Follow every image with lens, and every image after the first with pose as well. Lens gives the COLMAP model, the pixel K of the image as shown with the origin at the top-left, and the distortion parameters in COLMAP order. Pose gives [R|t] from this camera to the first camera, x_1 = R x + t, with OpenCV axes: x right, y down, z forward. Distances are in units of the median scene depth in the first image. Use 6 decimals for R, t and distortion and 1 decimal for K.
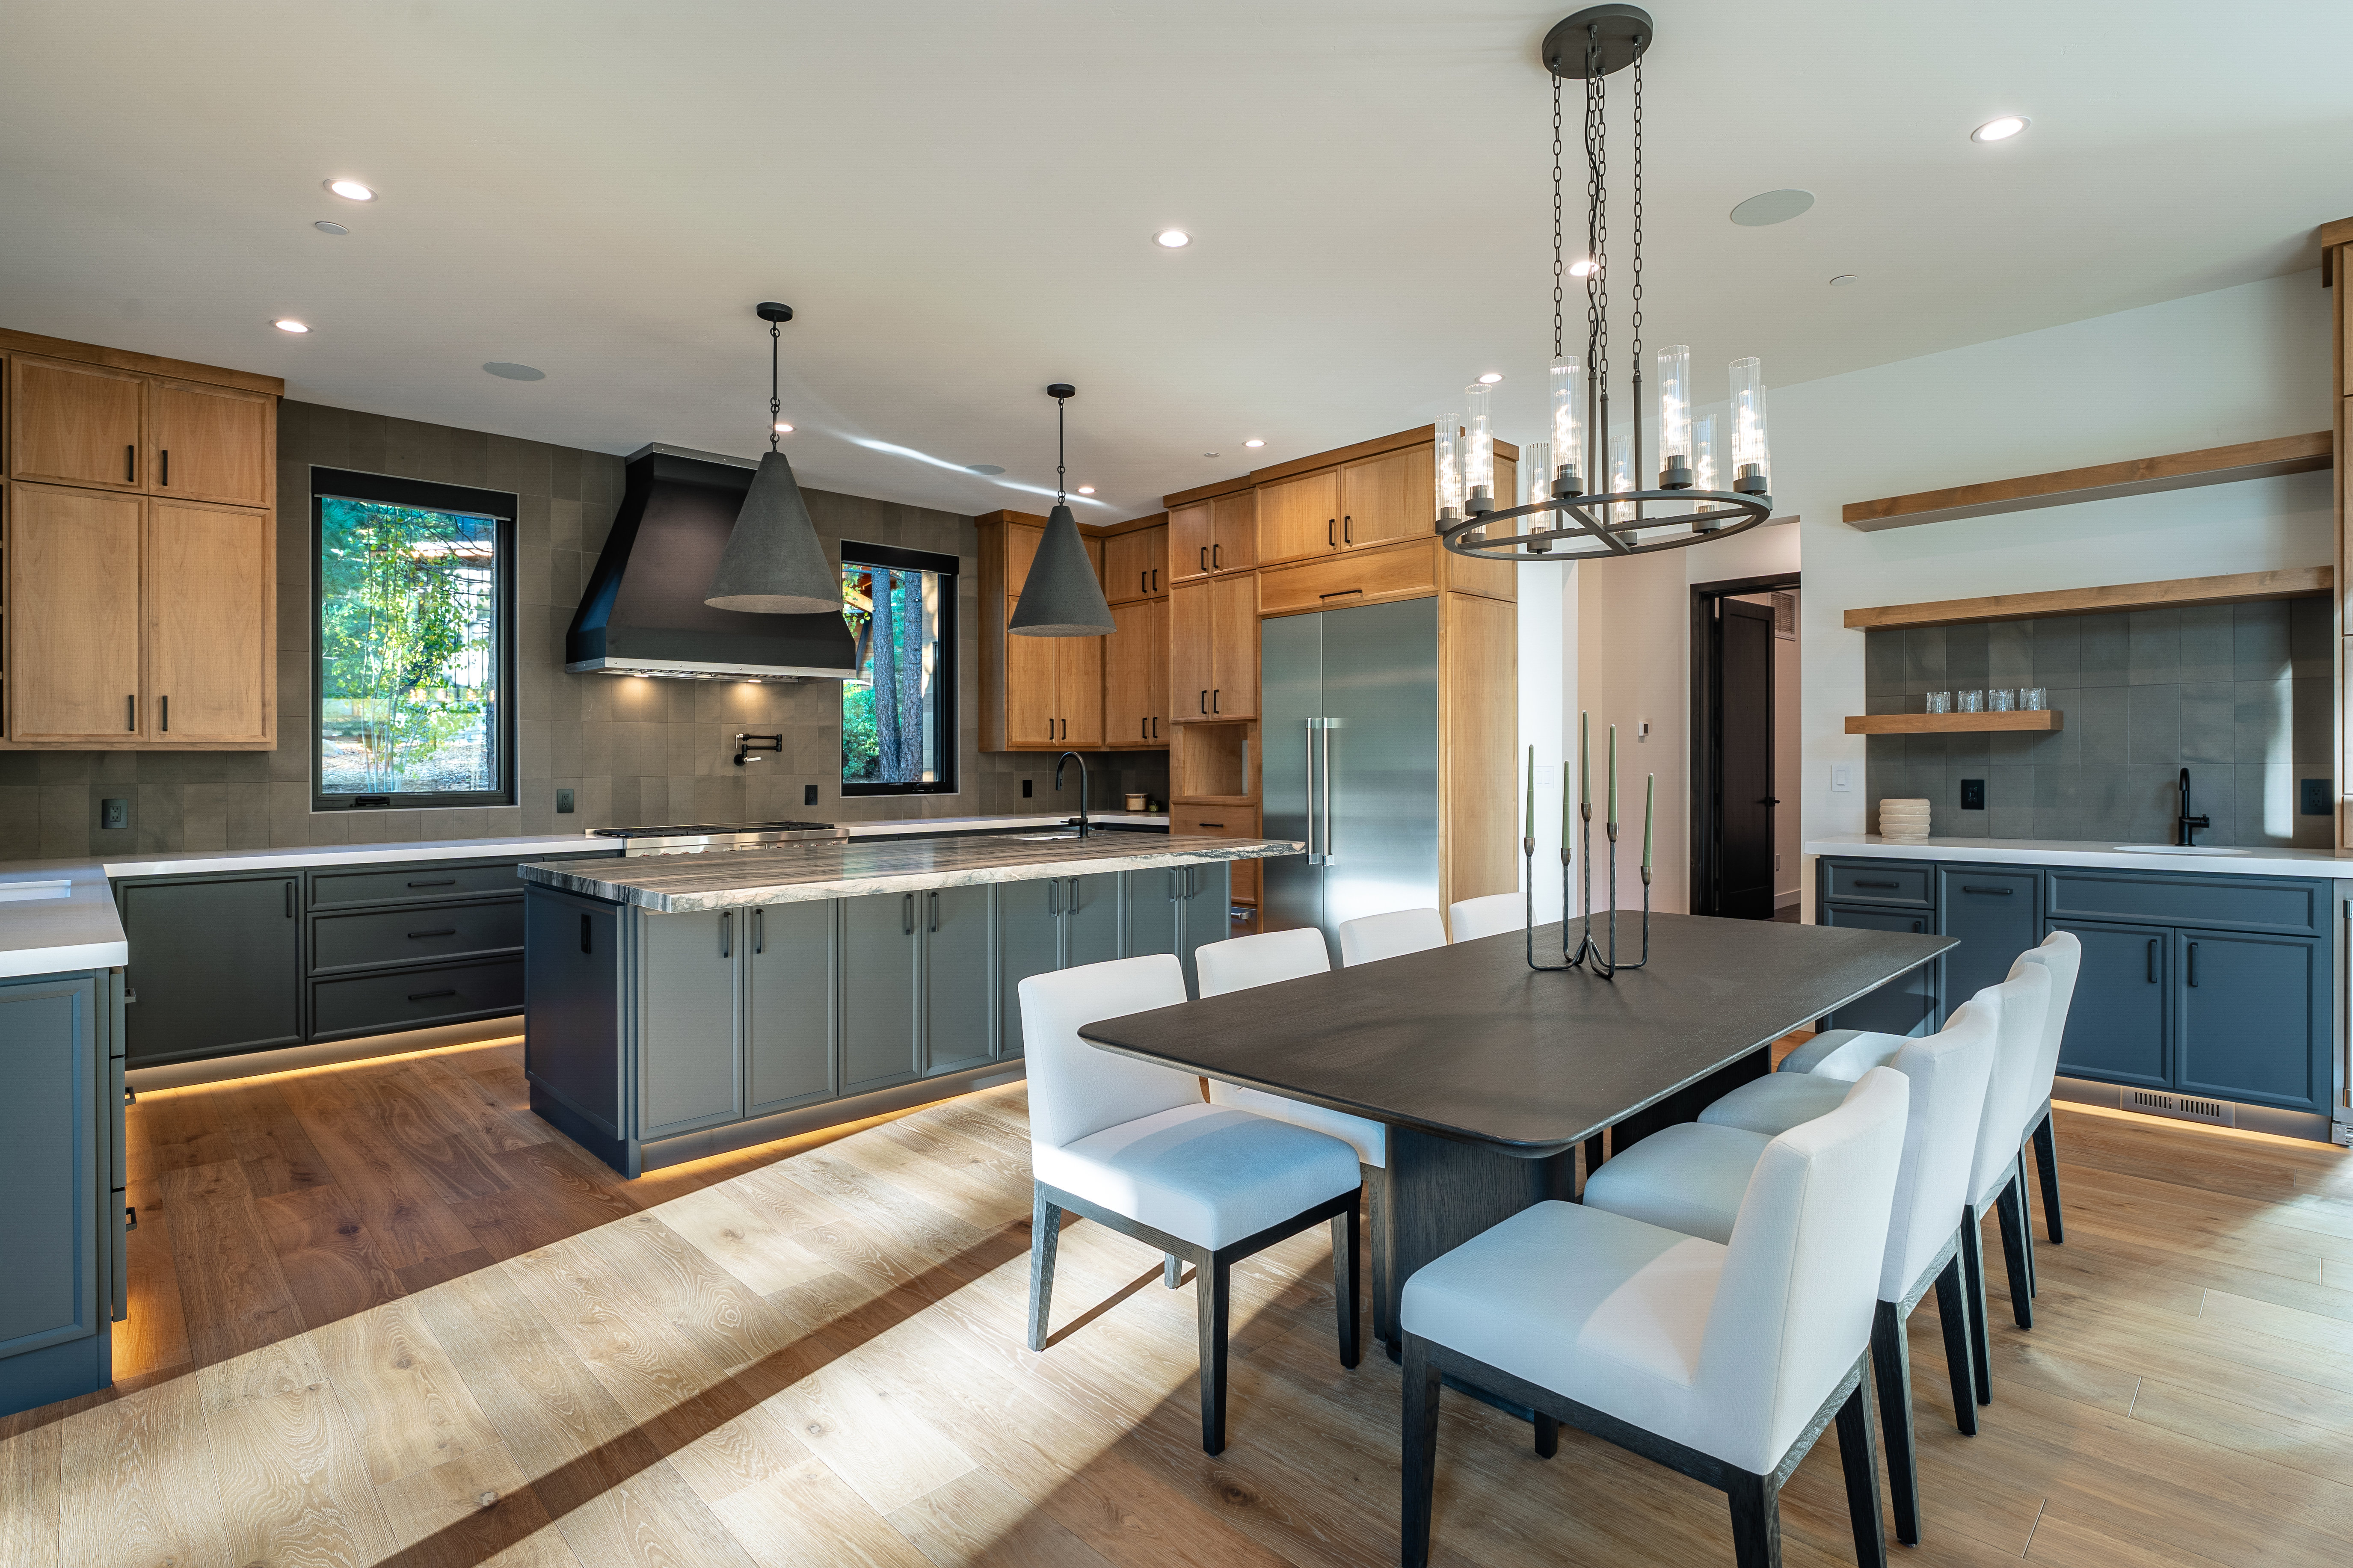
lens RADIAL K [[1147.7, 0, 1173.5], [0, 1147.7, 755.5], [0, 0, 1]] dist [-0.003799, -0.000122]
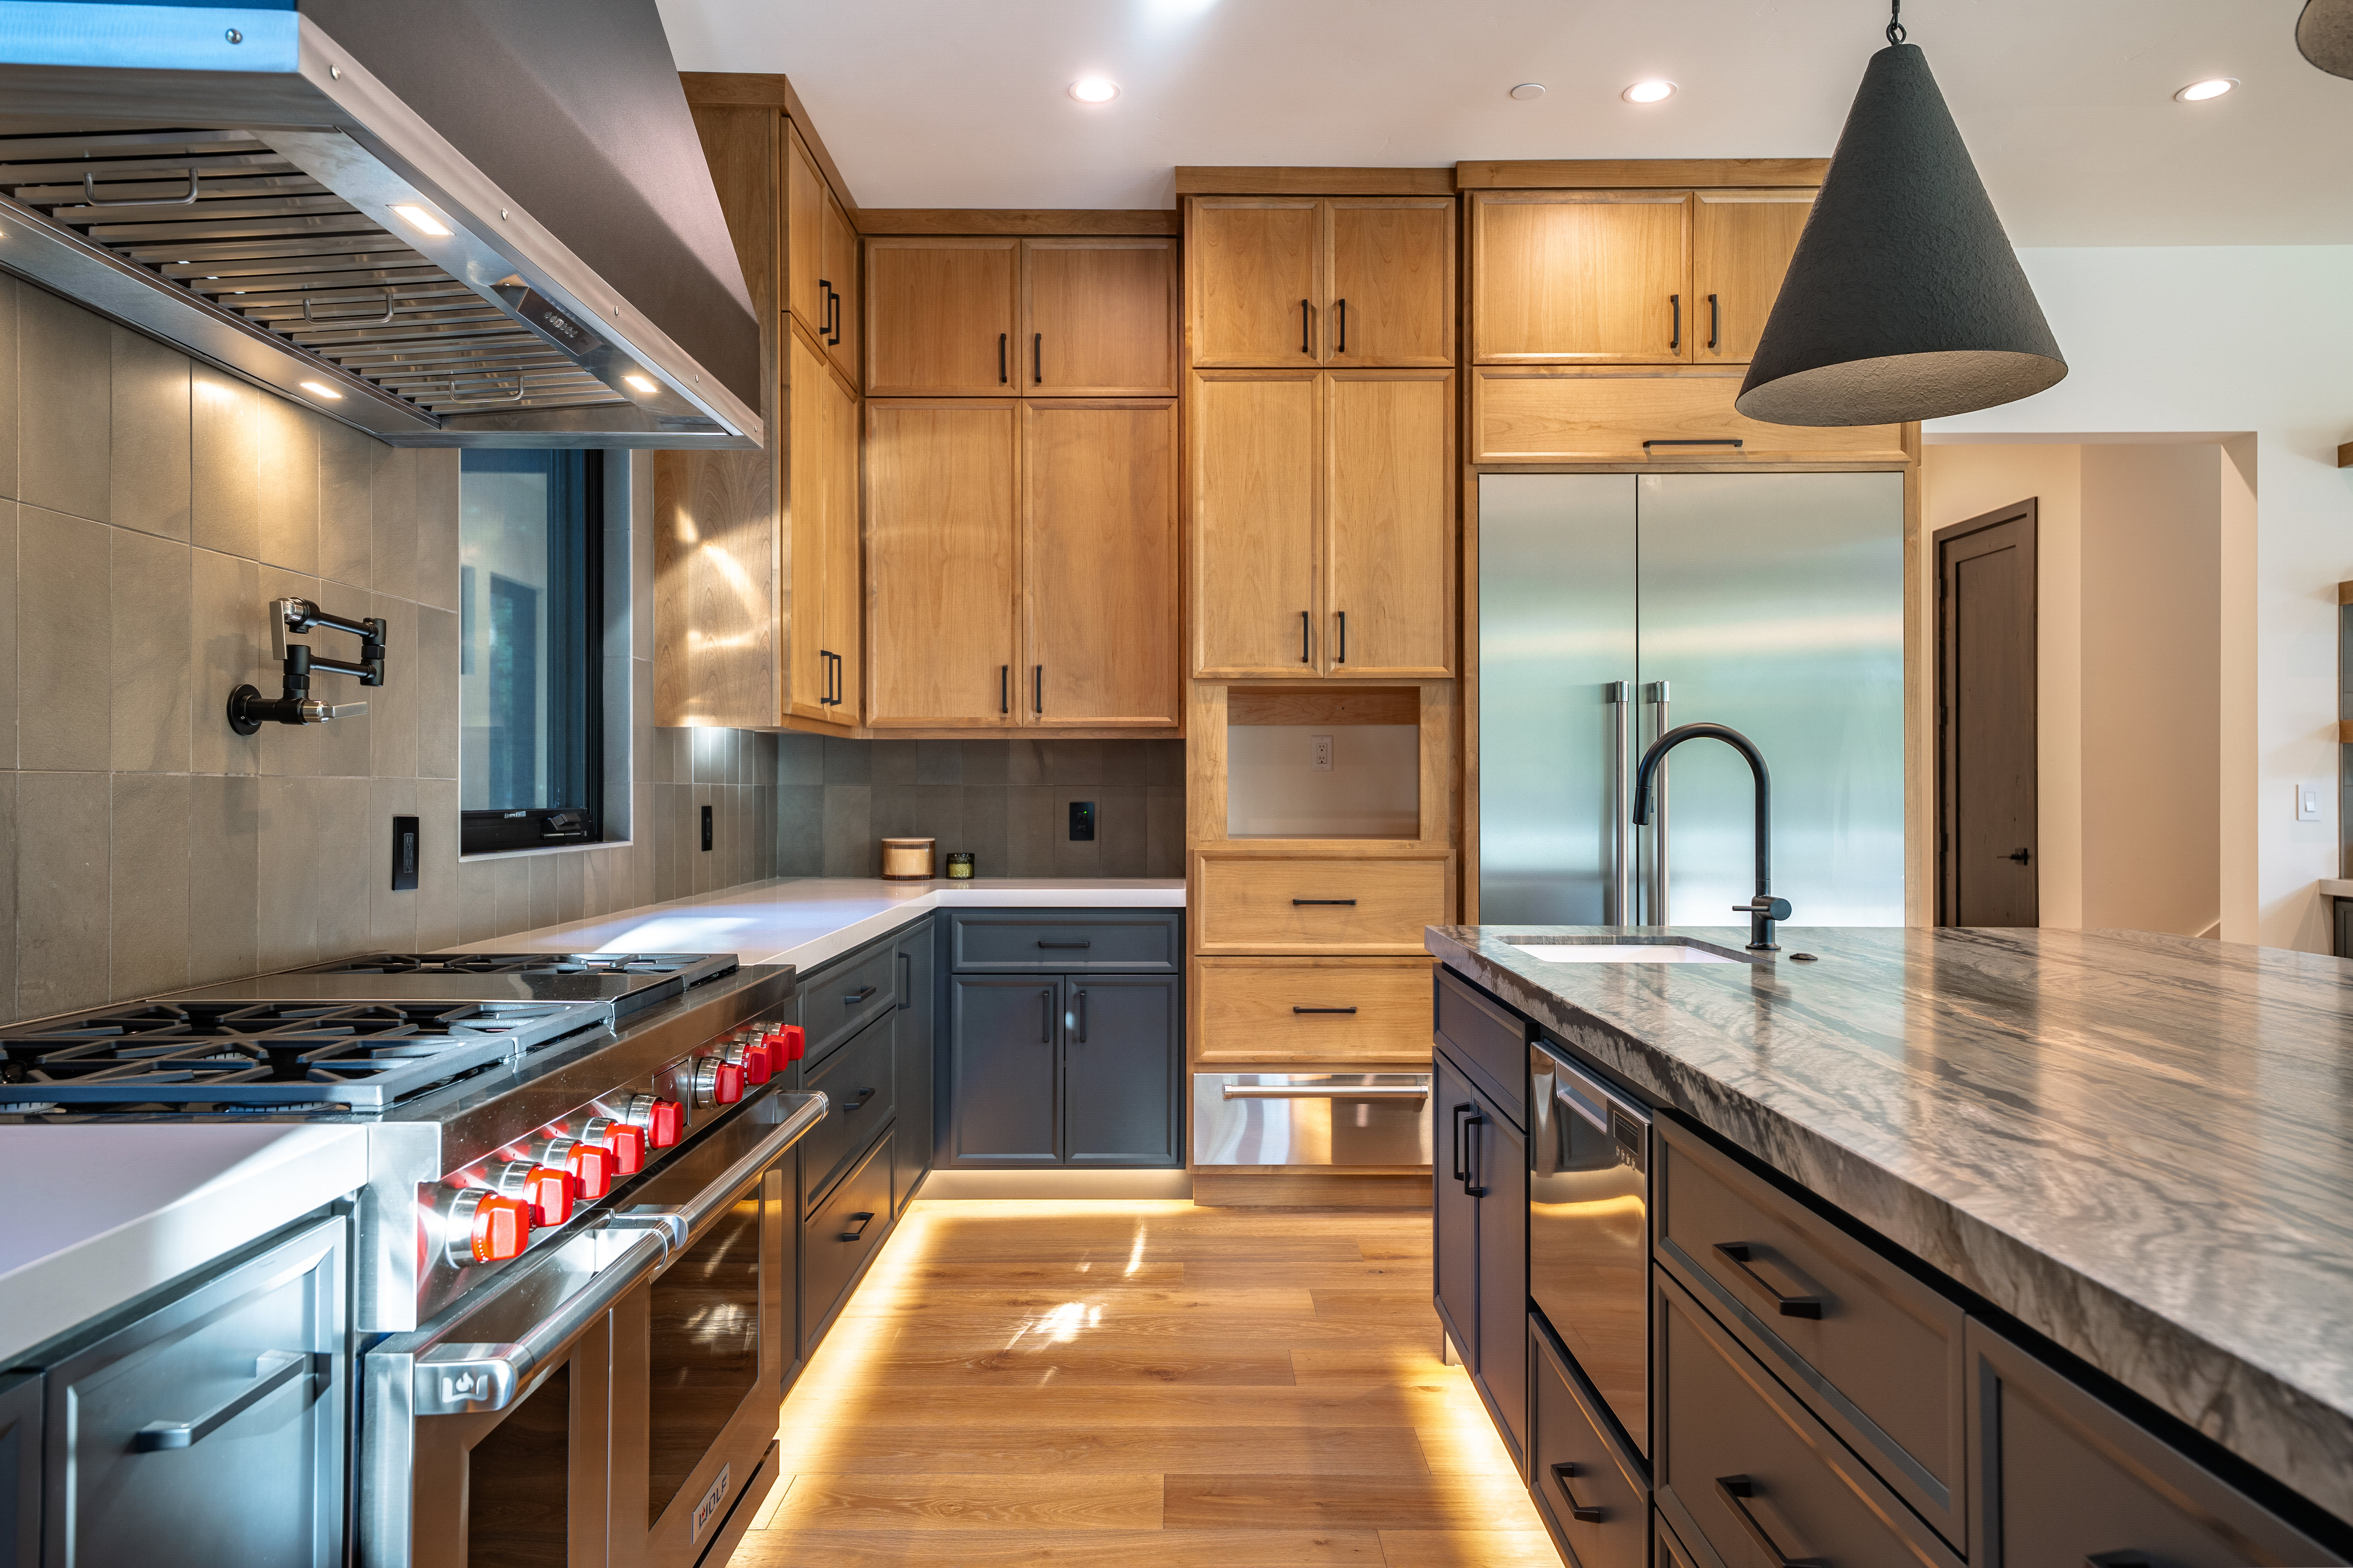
lens RADIAL K [[1532.2, 0, 1180.3], [0, 1532.2, 791.3], [0, 0, 1]] dist [0.023922, -0.002786]
pose [[0.695325, 0.011354, 0.718606, -0.512864], [-0.013811, 0.999902, -0.002435, 0.020597], [-0.718563, -0.008232, 0.695413, 0.687412]]
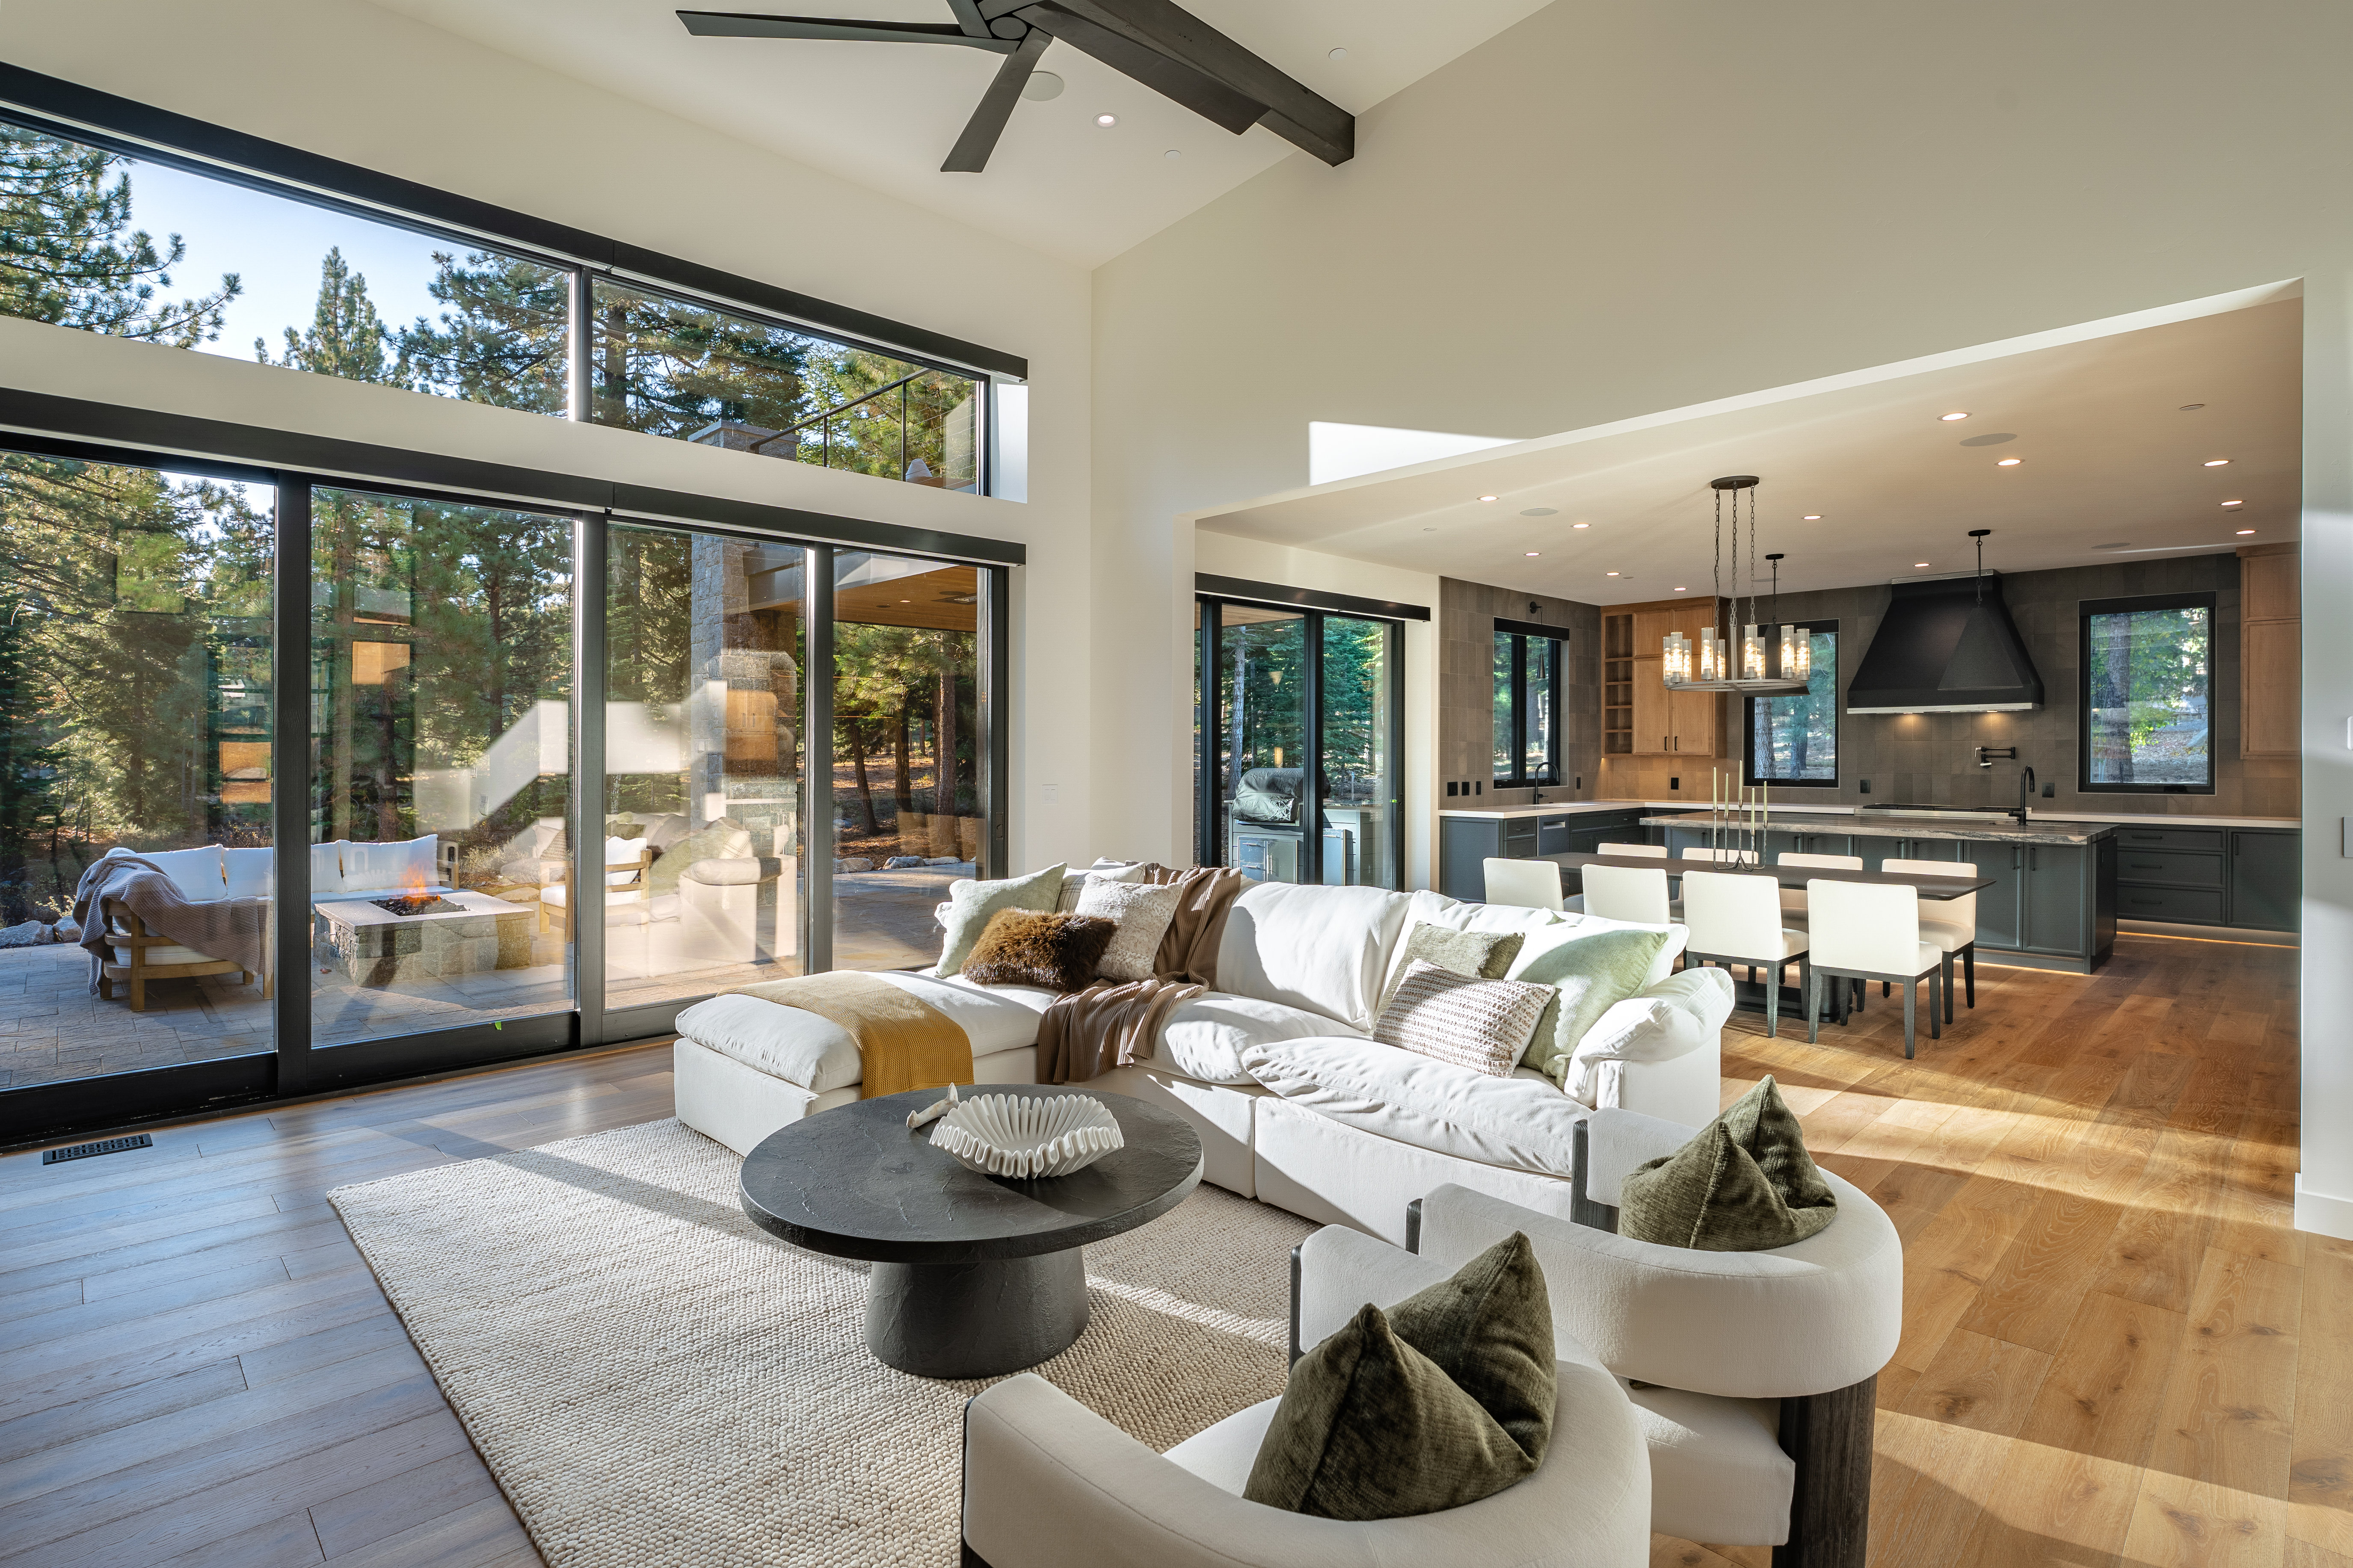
lens RADIAL K [[1147.8, 0, 1171.0], [0, 1147.8, 754.3], [0, 0, 1]] dist [-0.004545, -0.000440]
pose [[-0.002894, 0.012750, -0.999915, 1.220194], [0.010594, 0.999863, 0.012718, -0.042745], [0.999940, -0.010557, -0.003029, -0.069559]]
